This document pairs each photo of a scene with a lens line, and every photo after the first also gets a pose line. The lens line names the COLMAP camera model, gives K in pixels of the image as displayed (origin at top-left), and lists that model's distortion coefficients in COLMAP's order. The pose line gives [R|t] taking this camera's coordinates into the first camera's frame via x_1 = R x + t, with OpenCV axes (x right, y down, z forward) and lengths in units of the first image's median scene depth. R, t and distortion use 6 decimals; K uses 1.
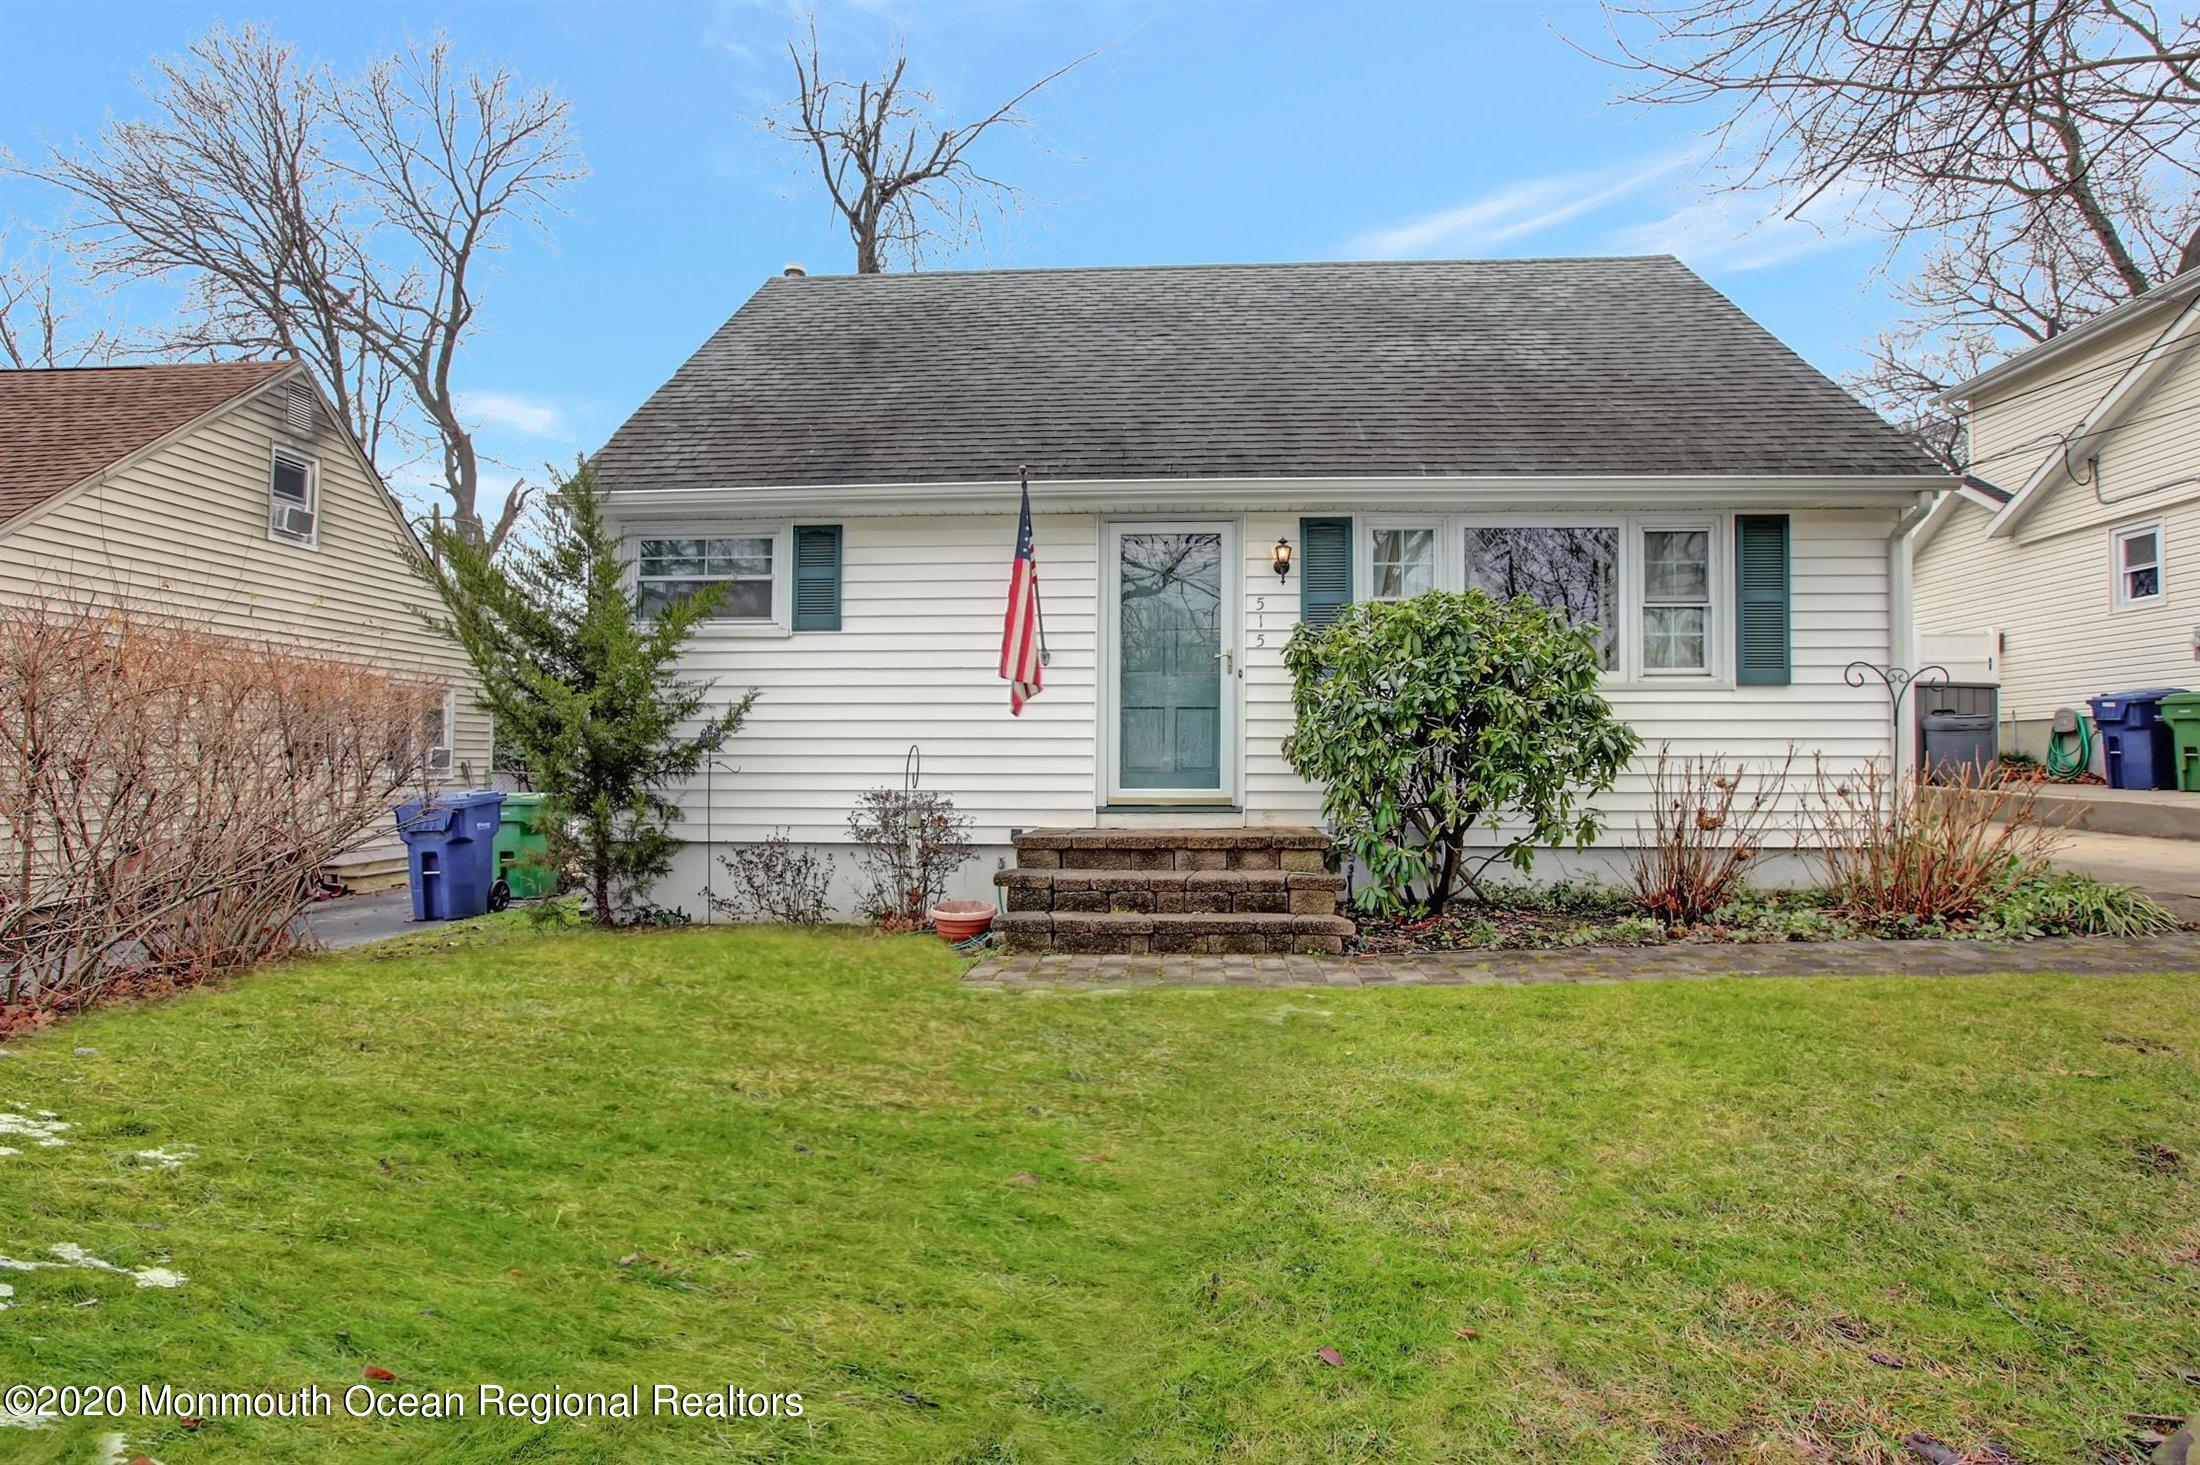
lens RADIAL K [[960.3, 0, 1076.5], [0, 960.3, 731.2], [0, 0, 1]] dist [-0.049822, 0.013196]
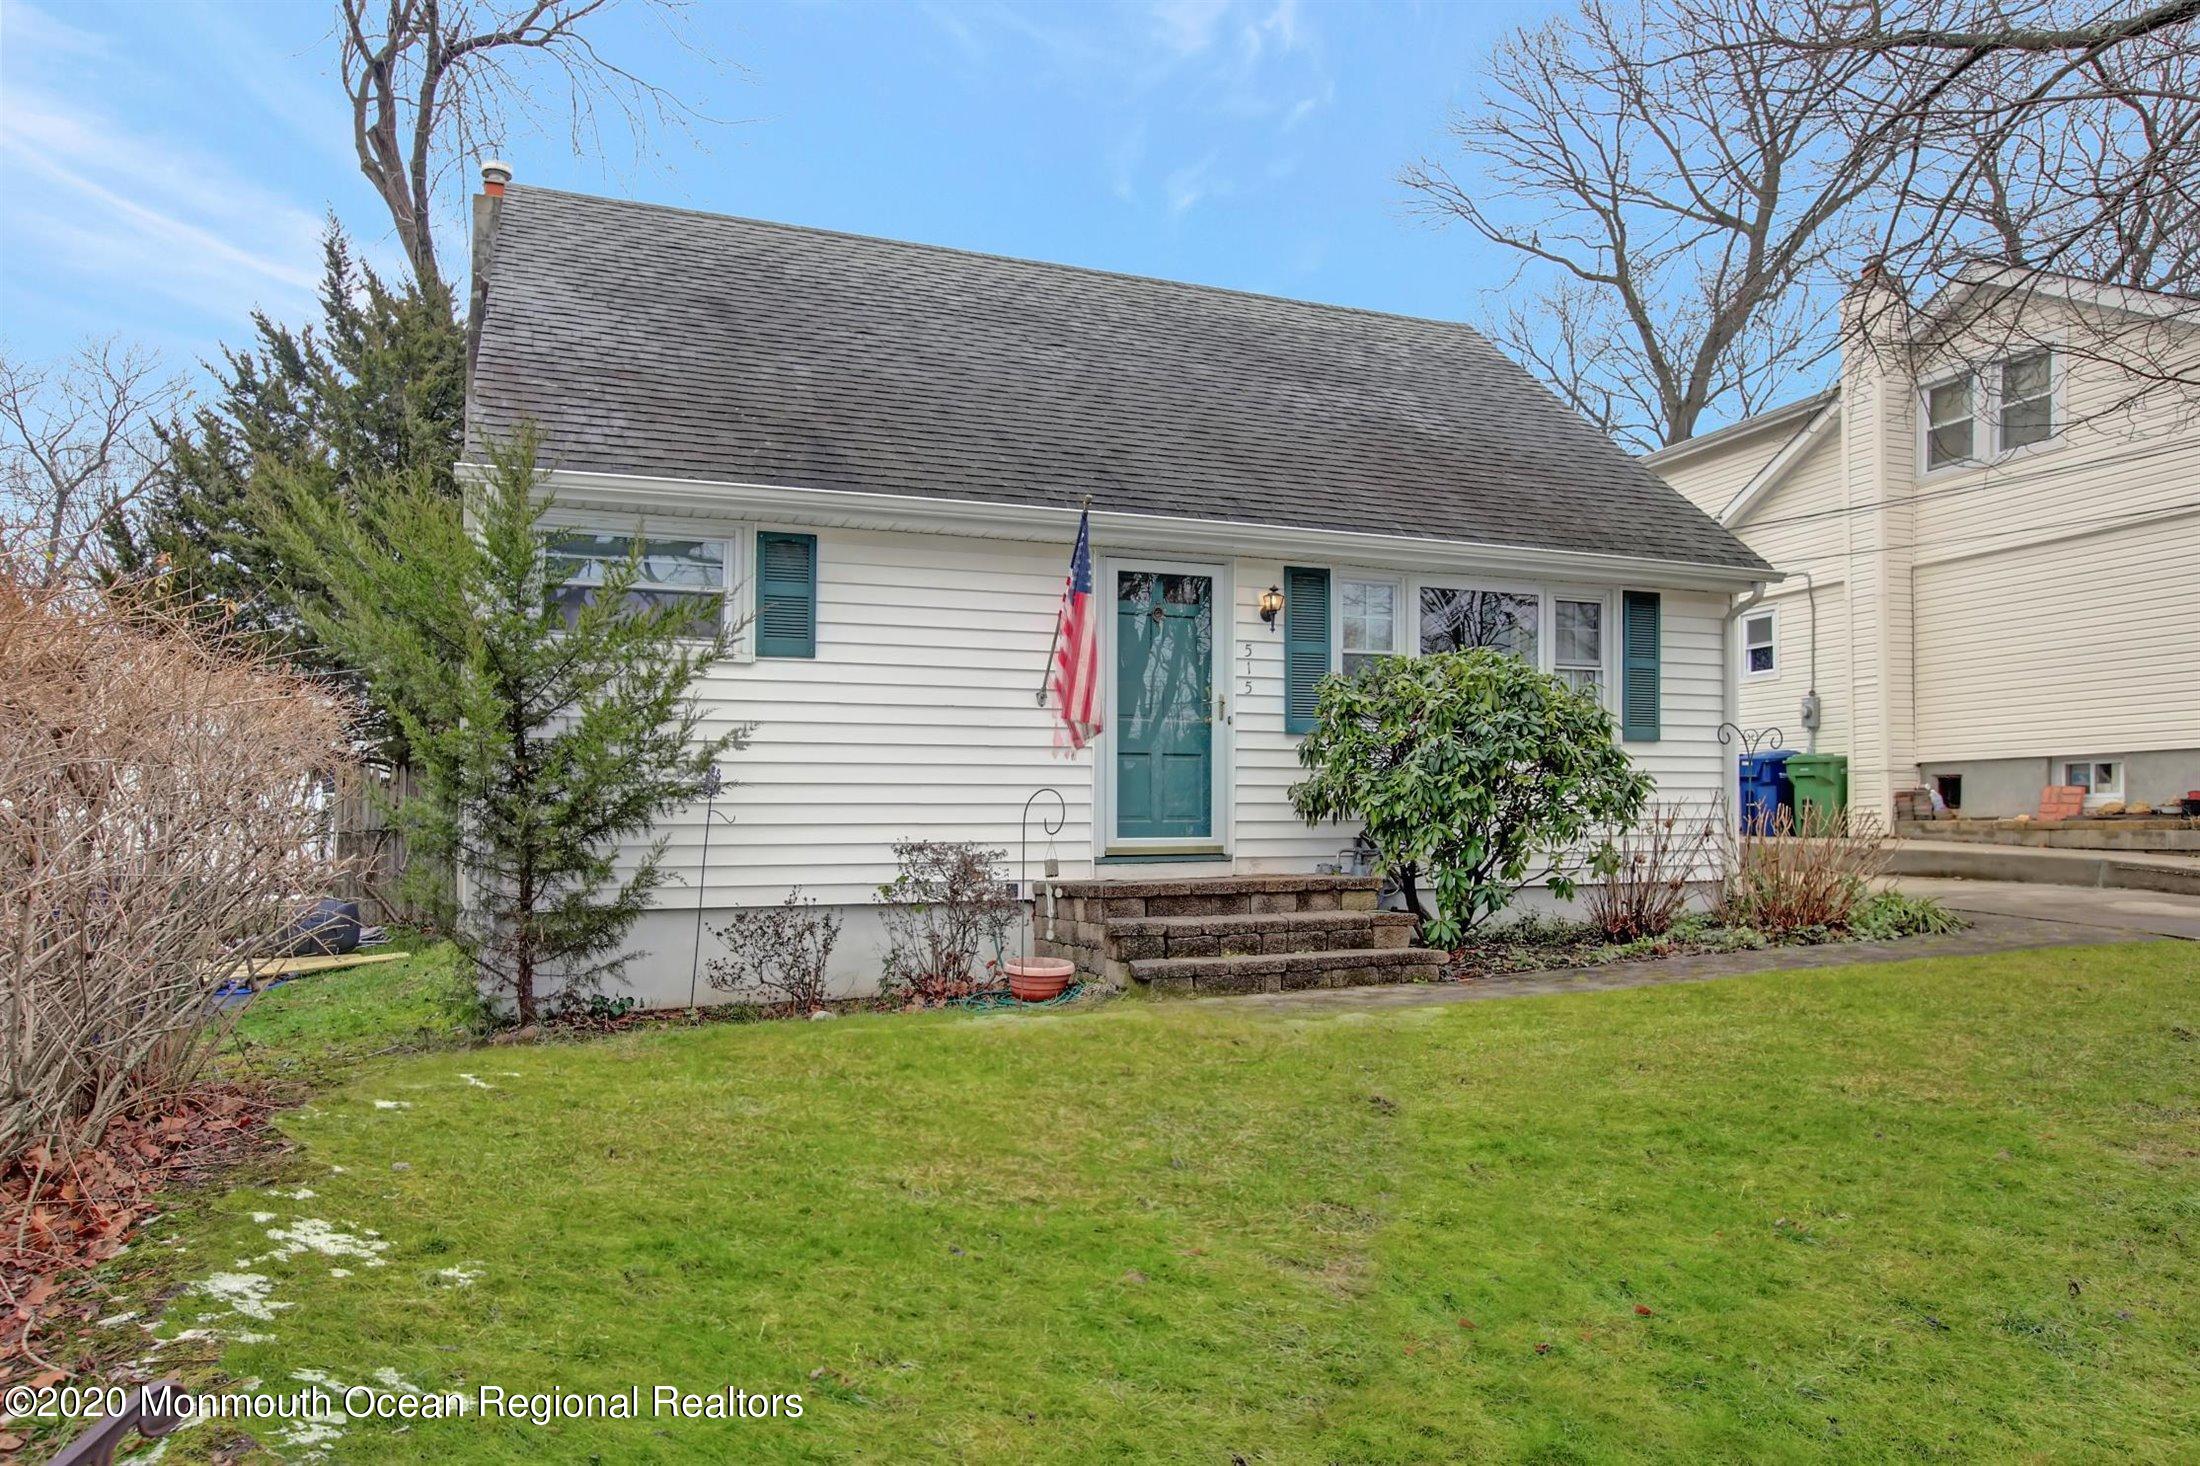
lens RADIAL K [[1168.5, 0, 1000.5], [0, 1168.5, 819.8], [0, 0, 1]] dist [-0.021234, -0.000273]
pose [[0.932201, -0.006170, 0.361887, -0.504631], [-0.003850, 0.999629, 0.026961, 0.011328], [-0.361919, -0.026526, 0.931832, -0.042055]]
